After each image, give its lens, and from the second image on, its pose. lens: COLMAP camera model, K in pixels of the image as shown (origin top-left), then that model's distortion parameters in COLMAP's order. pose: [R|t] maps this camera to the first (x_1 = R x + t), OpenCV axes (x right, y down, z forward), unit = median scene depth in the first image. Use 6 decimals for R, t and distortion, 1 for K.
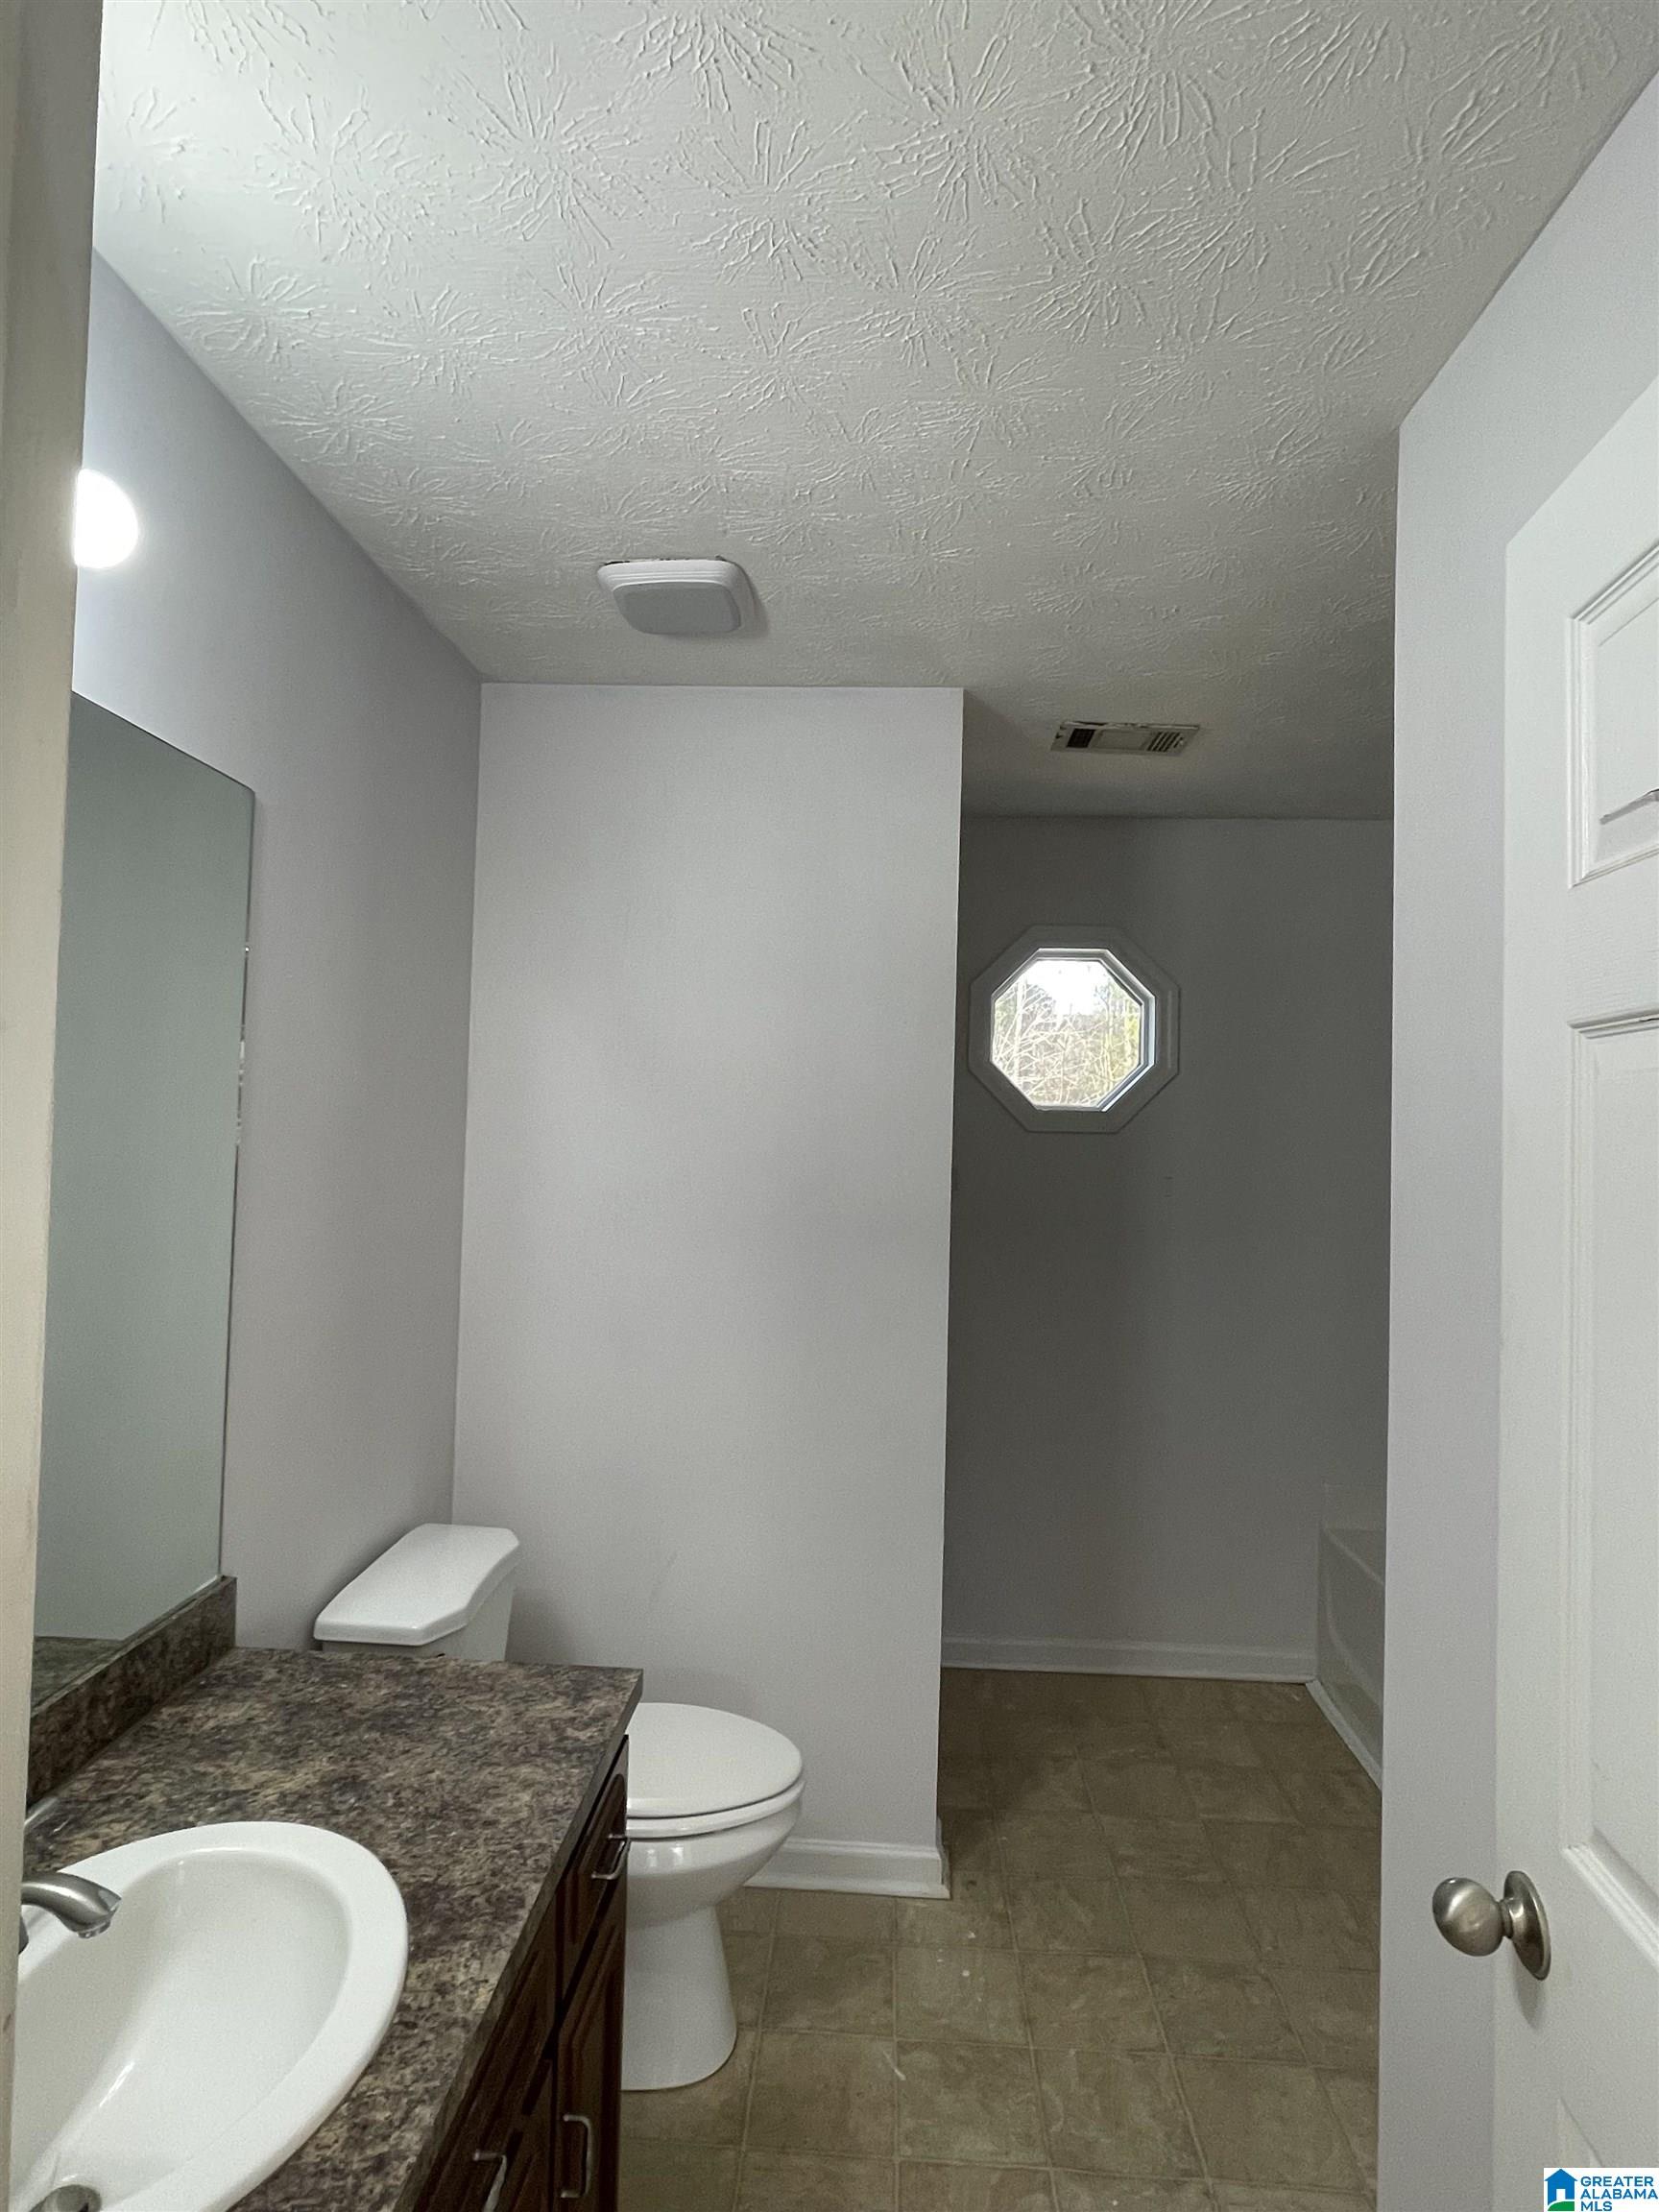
lens RADIAL K [[1166.9, 0, 829.5], [0, 1166.9, 1106.0], [0, 0, 1]] dist [-0.037101, 0.011310]
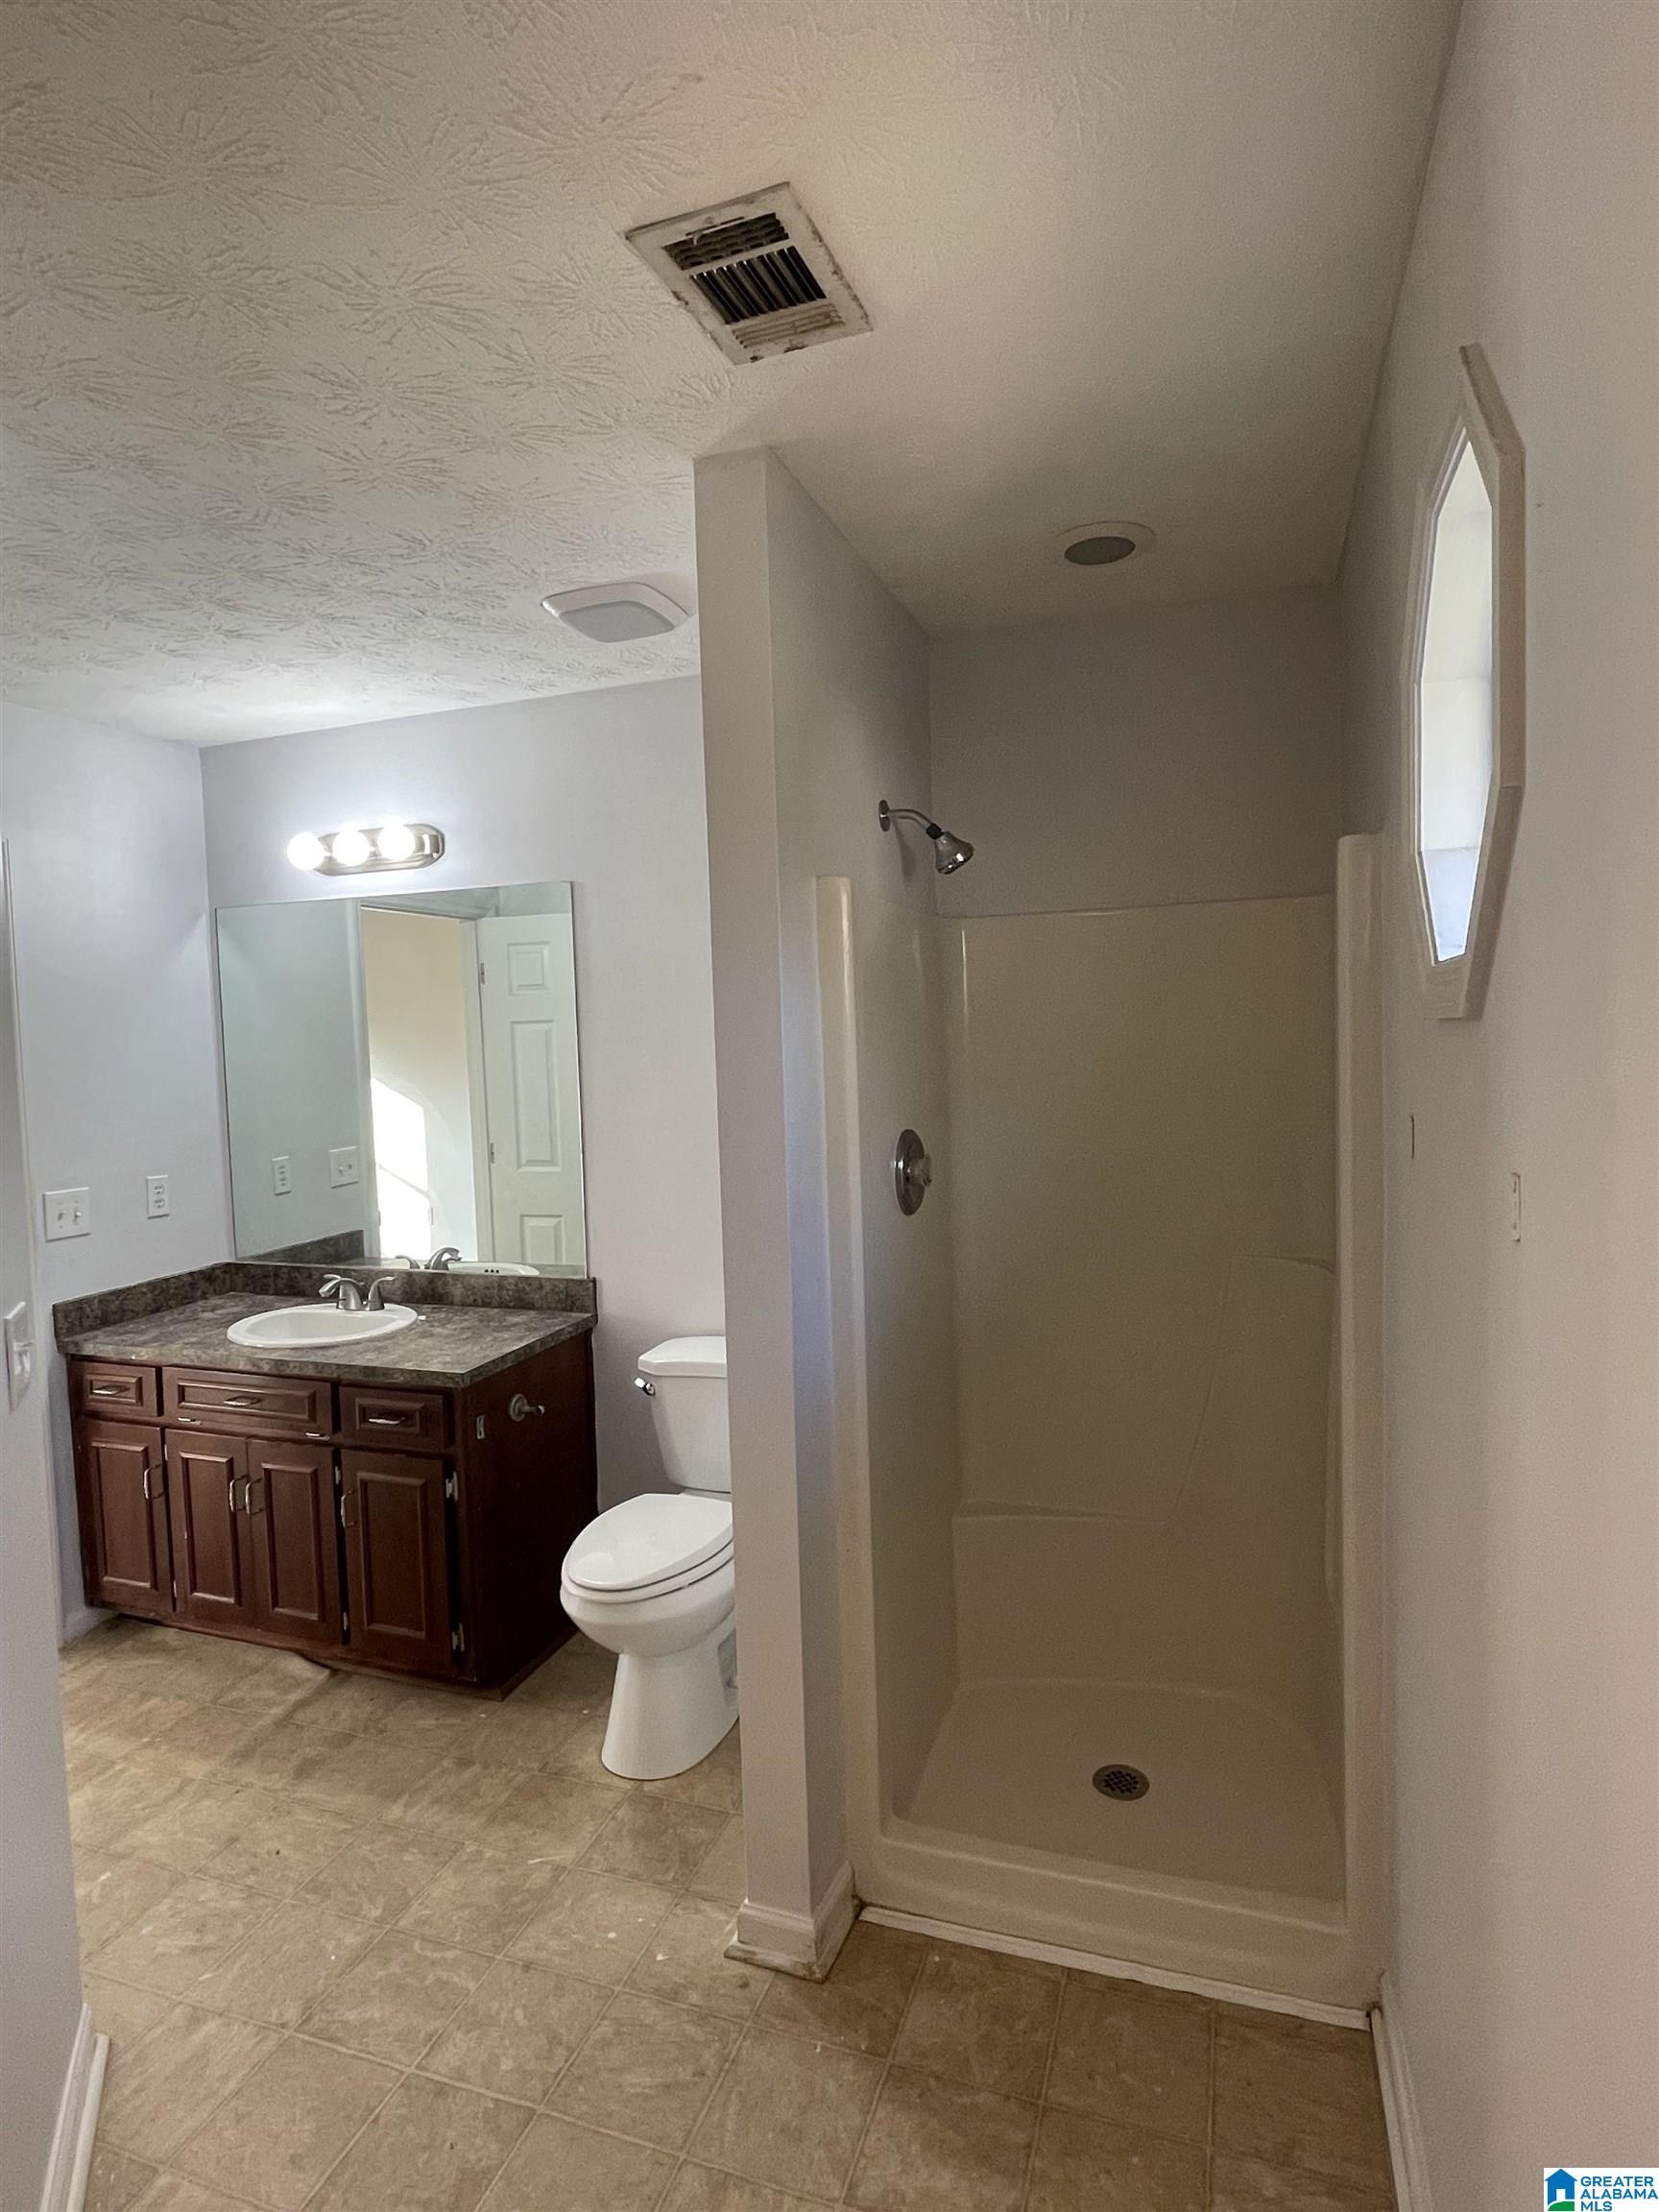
lens RADIAL K [[1166.9, 0, 829.5], [0, 1166.9, 1106.0], [0, 0, 1]] dist [-0.037101, 0.011310]
pose [[-0.281460, 0.041568, -0.958672, 1.047104], [0.040918, 0.998672, 0.031289, 0.051155], [0.958700, -0.030420, -0.282787, 1.607807]]
